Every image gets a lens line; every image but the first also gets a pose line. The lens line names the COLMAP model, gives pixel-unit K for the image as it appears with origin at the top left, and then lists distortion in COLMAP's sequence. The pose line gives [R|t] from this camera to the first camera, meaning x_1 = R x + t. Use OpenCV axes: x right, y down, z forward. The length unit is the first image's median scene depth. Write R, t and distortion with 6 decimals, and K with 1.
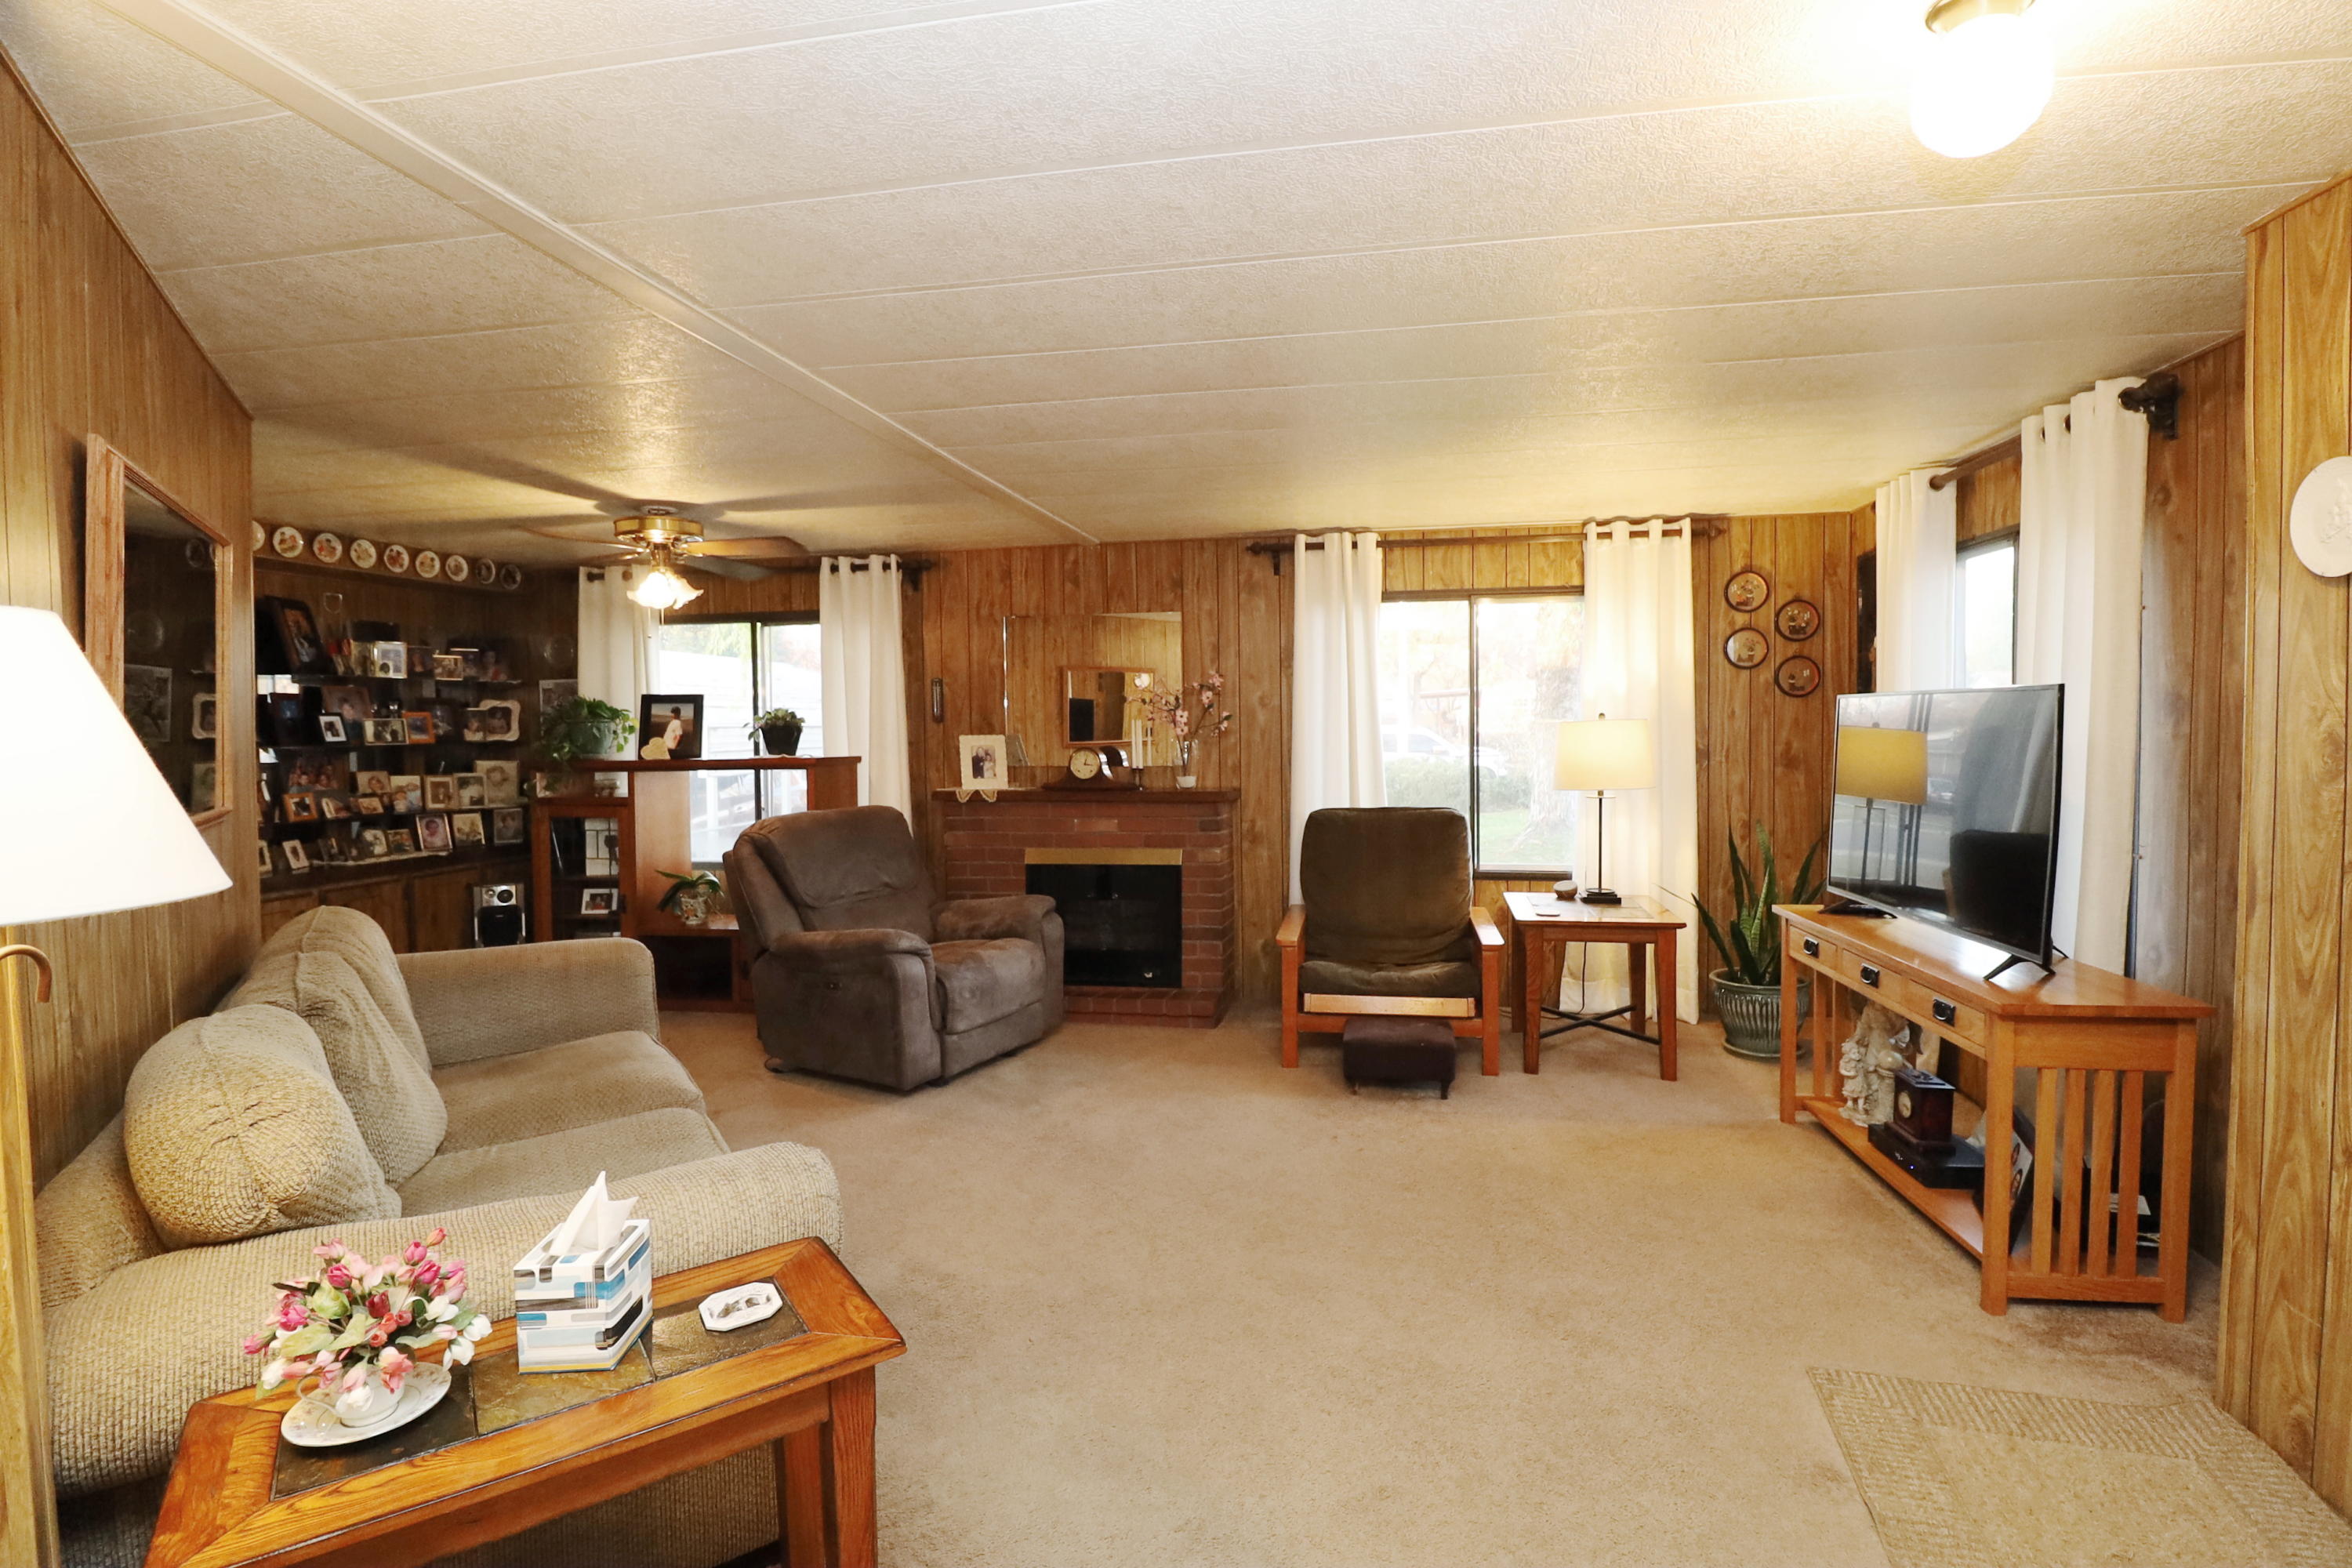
lens RADIAL K [[1077.5, 0, 1199.7], [0, 1077.5, 758.2], [0, 0, 1]] dist [-0.000016, -0.014862]
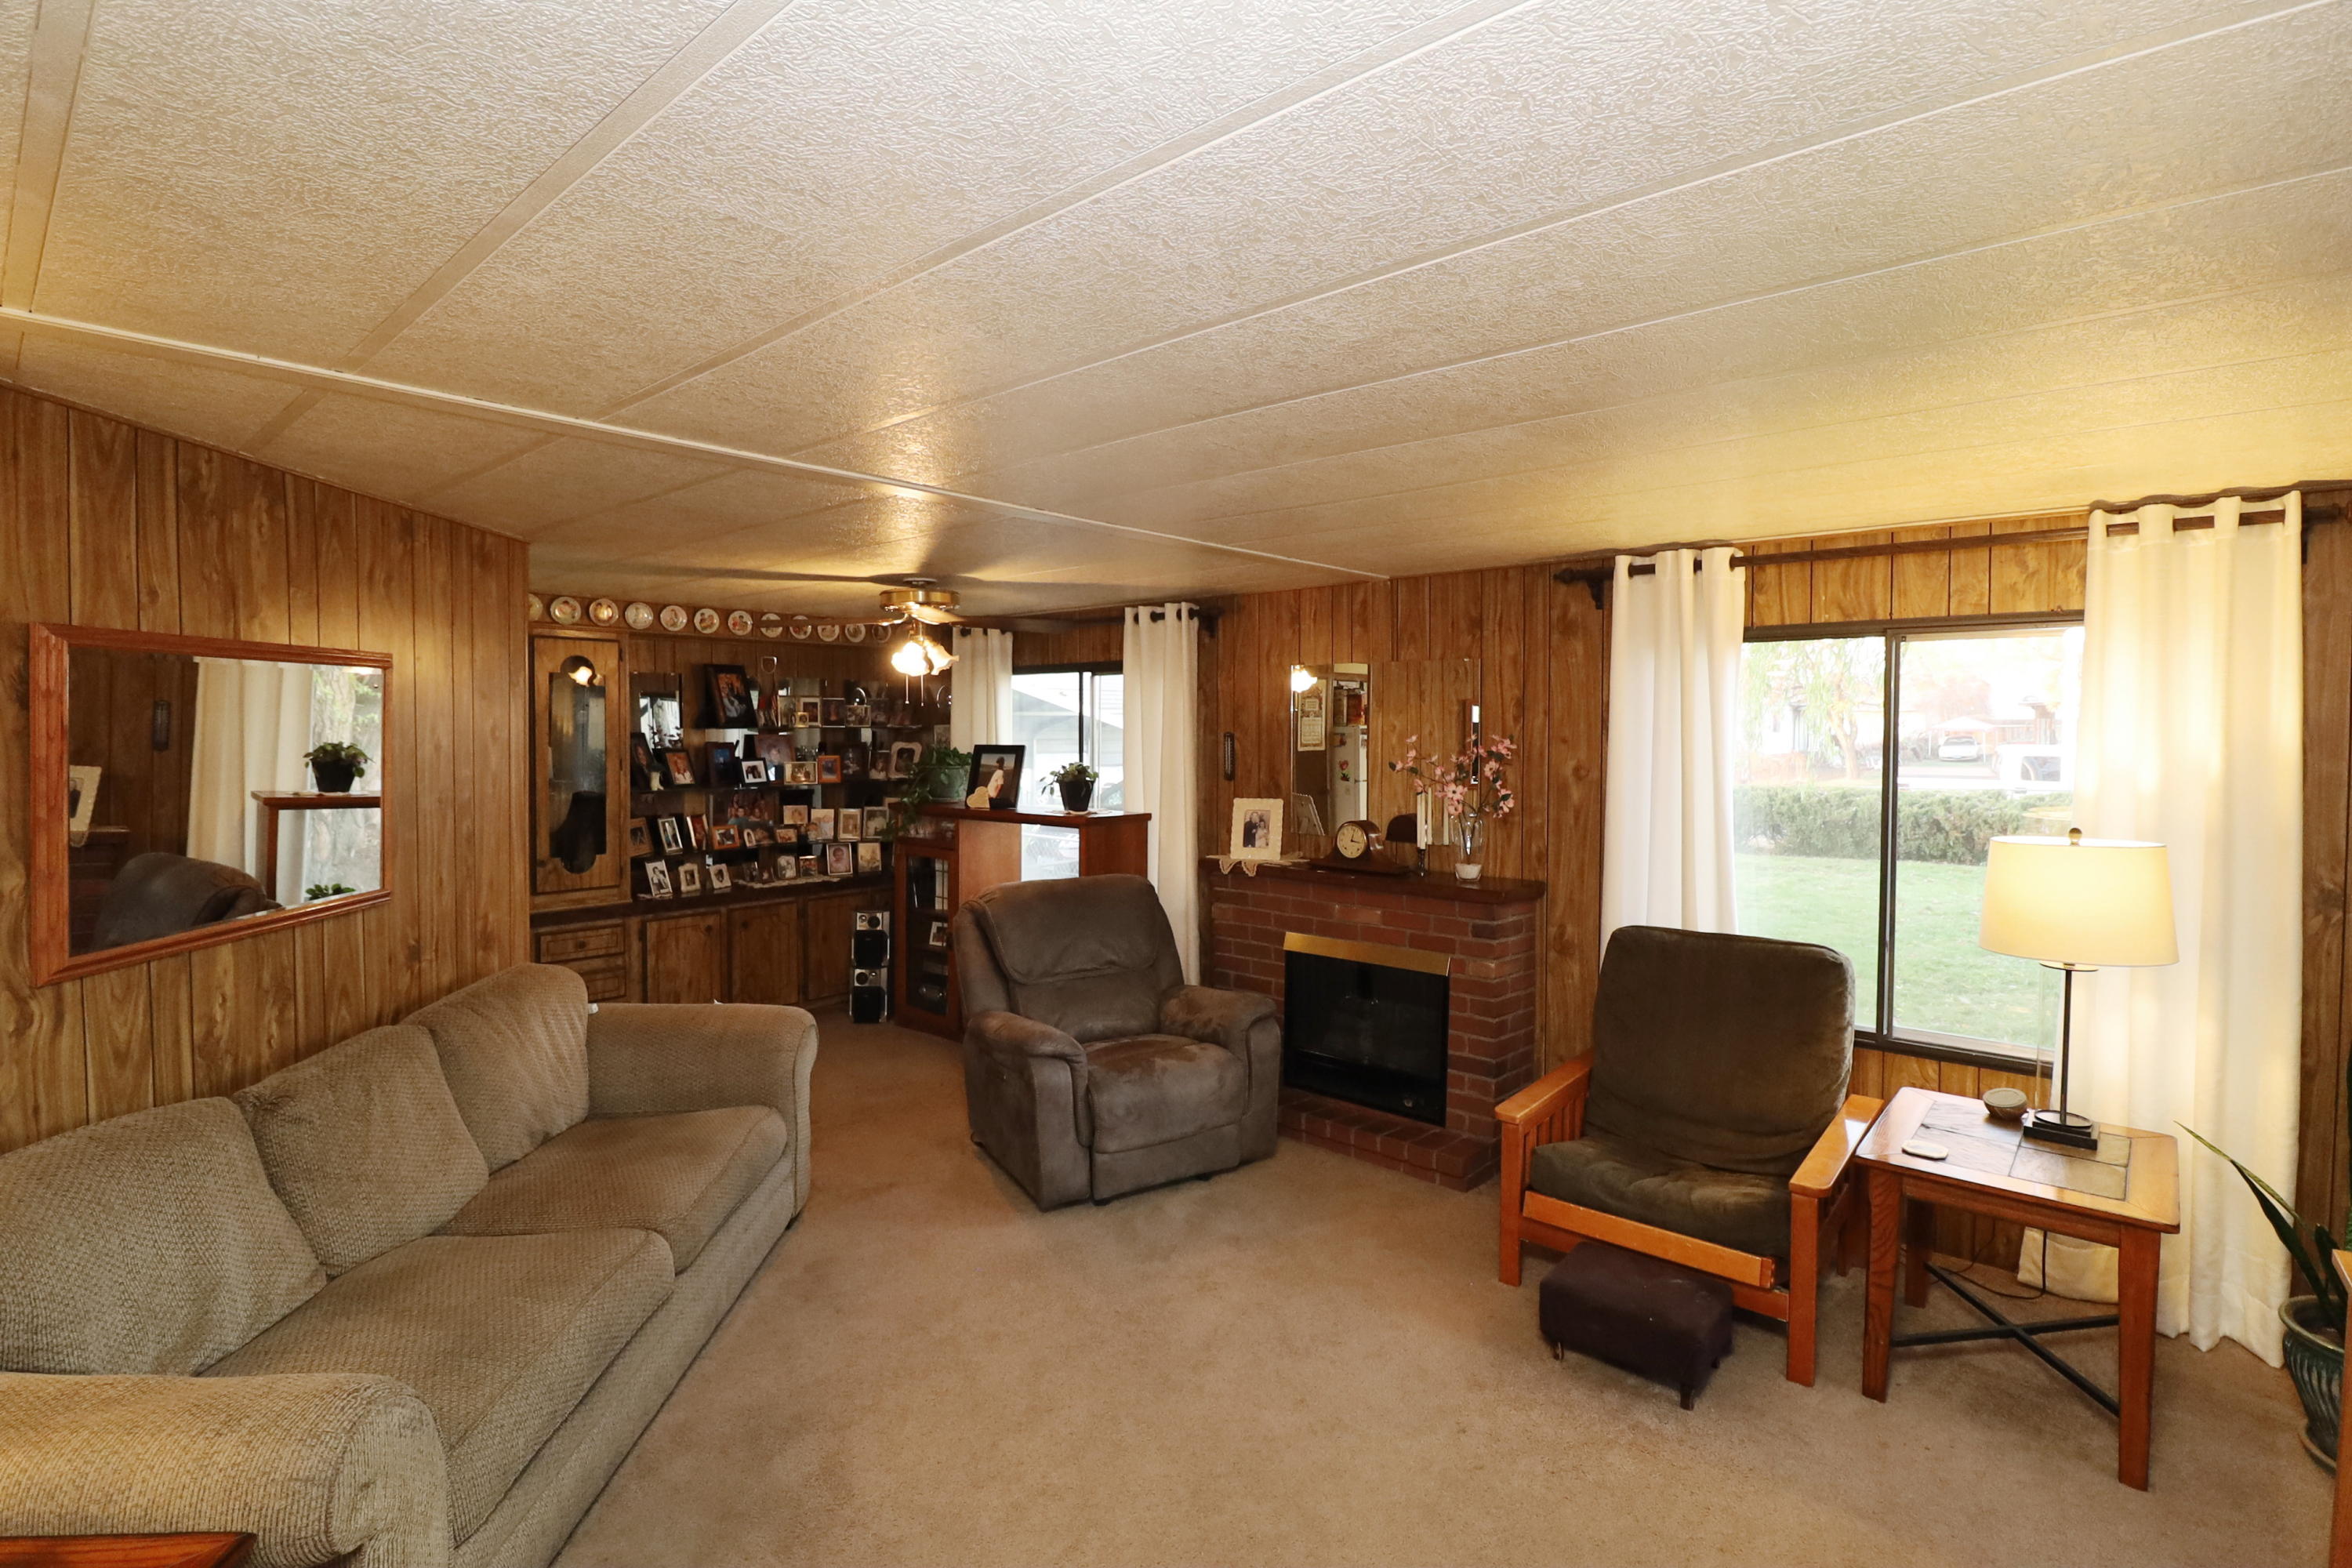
lens RADIAL K [[1077.5, 0, 1199.7], [0, 1077.5, 758.2], [0, 0, 1]] dist [-0.000016, -0.014862]
pose [[0.863059, 0.027790, -0.504338, 0.219698], [-0.027370, 0.999591, 0.008242, -0.064046], [0.504361, 0.006691, 0.863467, 0.203648]]
